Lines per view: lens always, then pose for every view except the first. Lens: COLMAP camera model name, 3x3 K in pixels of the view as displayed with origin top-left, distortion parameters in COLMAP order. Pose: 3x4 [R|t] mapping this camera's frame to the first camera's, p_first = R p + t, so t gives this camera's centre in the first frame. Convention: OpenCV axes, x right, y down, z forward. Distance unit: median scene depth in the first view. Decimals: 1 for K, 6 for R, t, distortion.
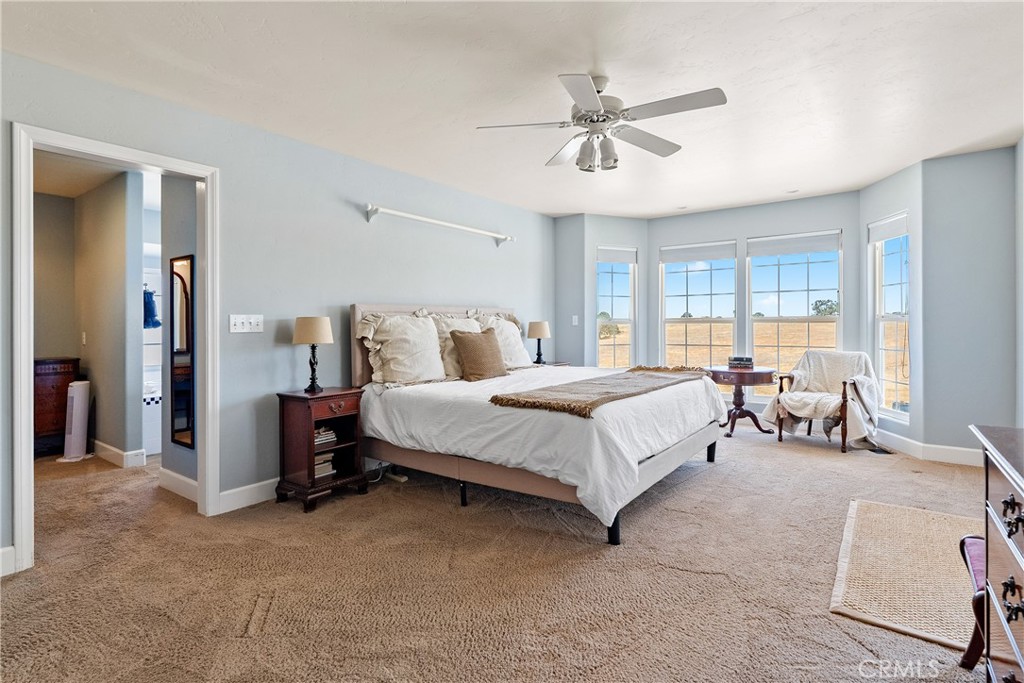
lens RADIAL K [[501.8, 0, 513.1], [0, 501.8, 336.8], [0, 0, 1]] dist [-0.003017, -0.000172]
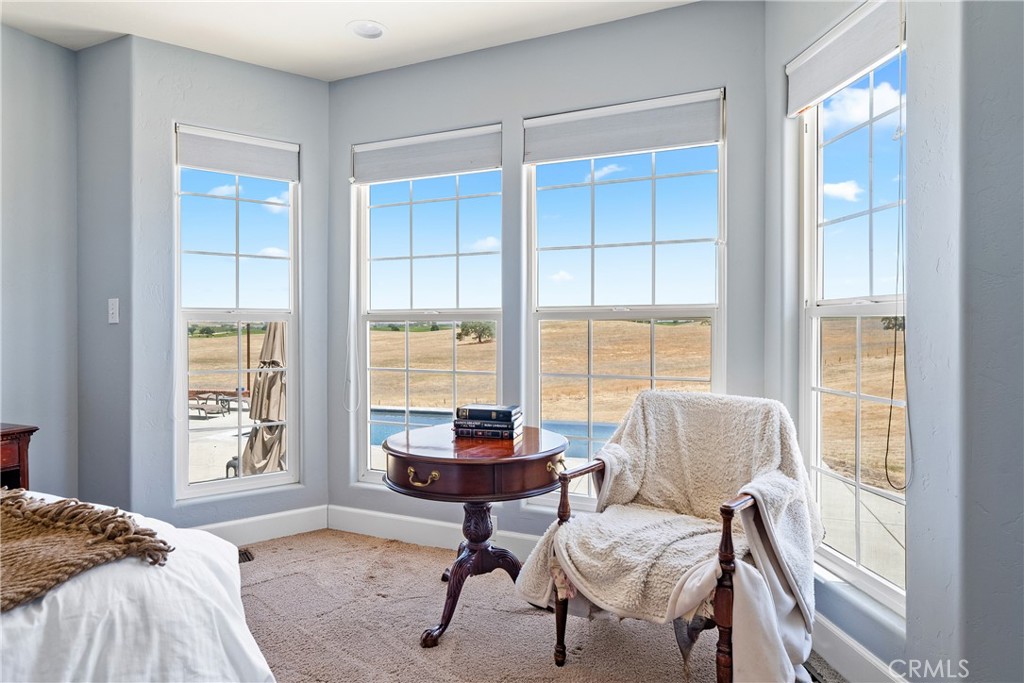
lens RADIAL K [[581.5, 0, 511.0], [0, 581.5, 339.7], [0, 0, 1]] dist [-0.002754, -0.000575]
pose [[0.977258, 0.002399, 0.212038, 0.402061], [-0.002515, 0.999997, 0.000276, -0.013197], [-0.212037, -0.000803, 0.977261, 0.598691]]
